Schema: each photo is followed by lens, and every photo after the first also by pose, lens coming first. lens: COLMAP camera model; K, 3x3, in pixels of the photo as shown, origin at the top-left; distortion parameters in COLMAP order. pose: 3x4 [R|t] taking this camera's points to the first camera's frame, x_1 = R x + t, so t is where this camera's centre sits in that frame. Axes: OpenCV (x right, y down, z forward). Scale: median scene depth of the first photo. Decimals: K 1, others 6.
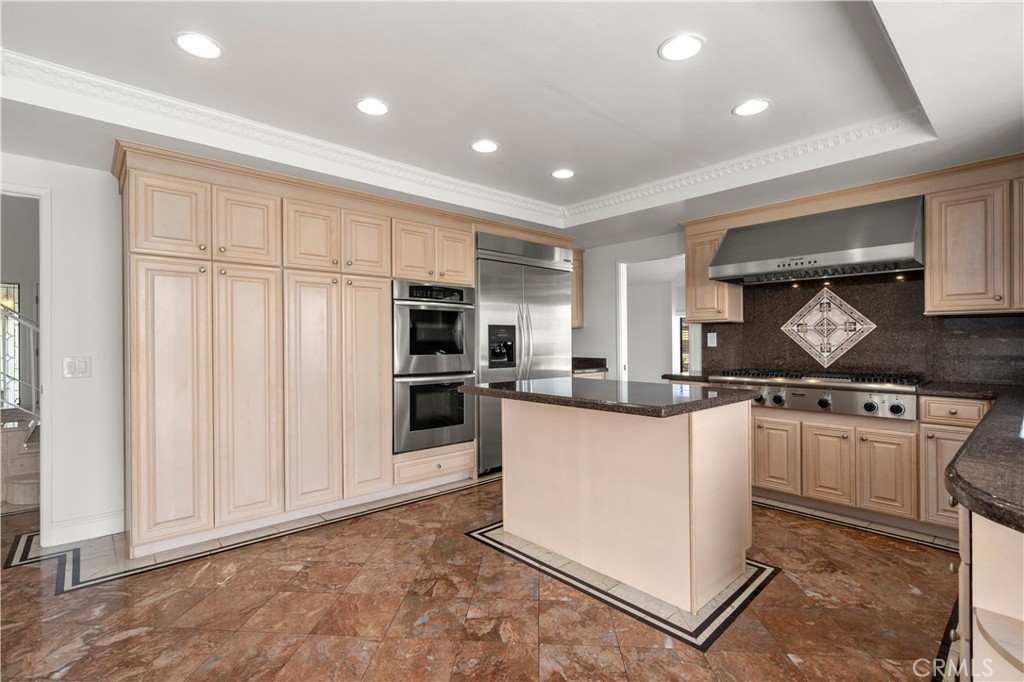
lens RADIAL K [[473.6, 0, 503.8], [0, 473.6, 341.0], [0, 0, 1]] dist [-0.001382, 0.000227]
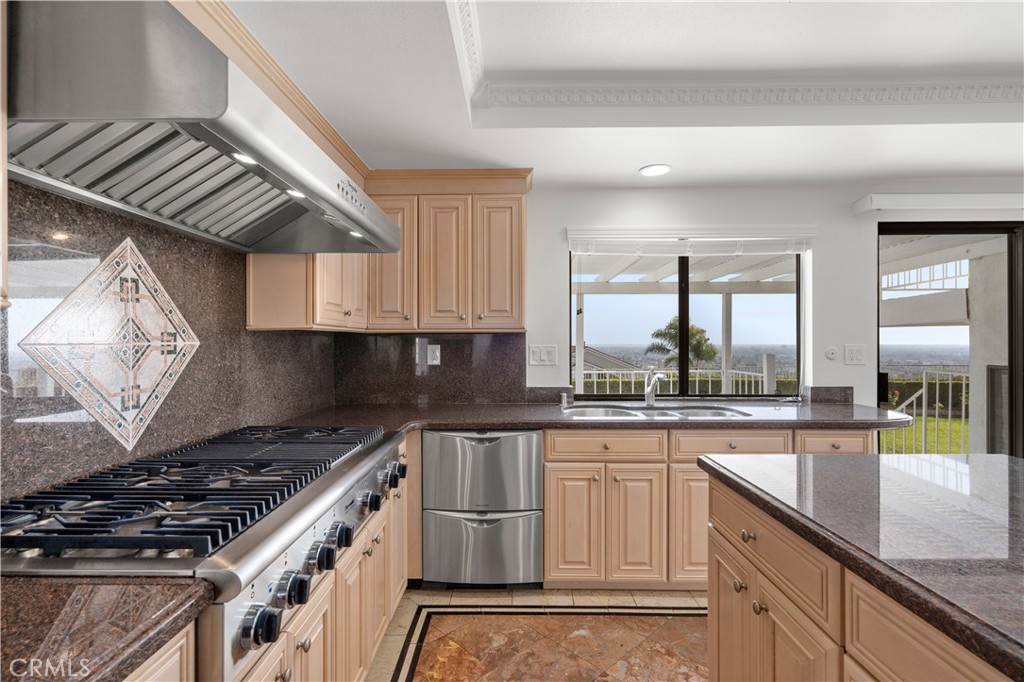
lens RADIAL K [[473.6, 0, 508.2], [0, 473.6, 334.8], [0, 0, 1]] dist [-0.001382, 0.000227]
pose [[-0.738855, 0.016114, 0.673672, 0.286740], [0.005434, 0.999824, -0.017955, -0.039115], [-0.673843, -0.009605, -0.738812, 1.534251]]
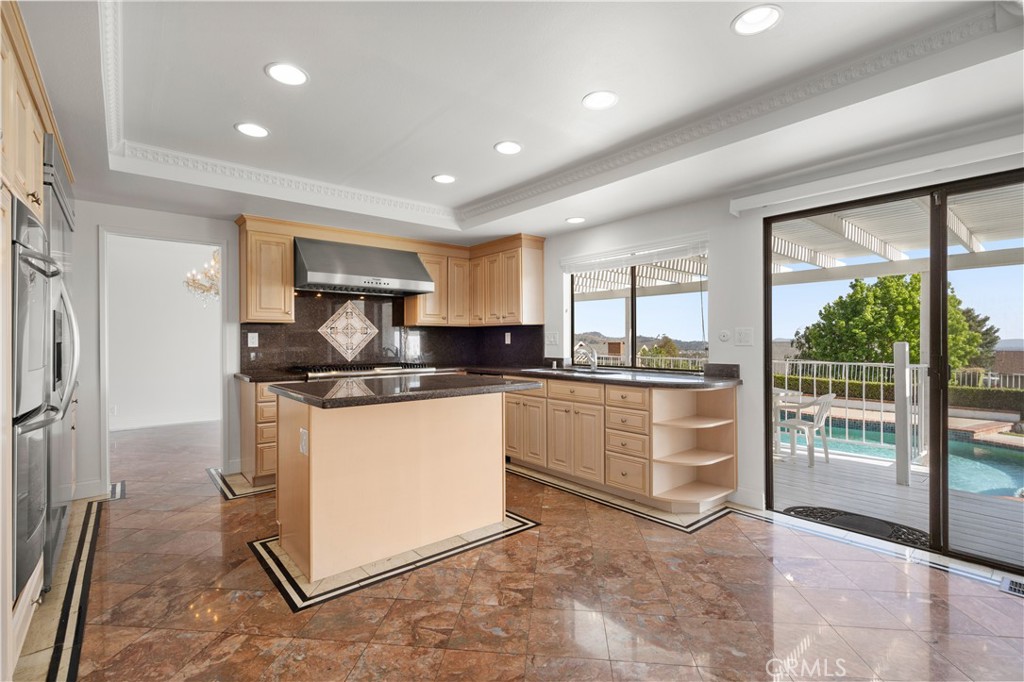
lens RADIAL K [[473.6, 0, 509.1], [0, 473.6, 336.5], [0, 0, 1]] dist [-0.001382, 0.000227]
pose [[0.025451, 0.011896, 0.999605, -0.887929], [0.001655, 0.999927, -0.011942, 0.005087], [-0.999675, 0.001958, 0.025430, 0.747448]]
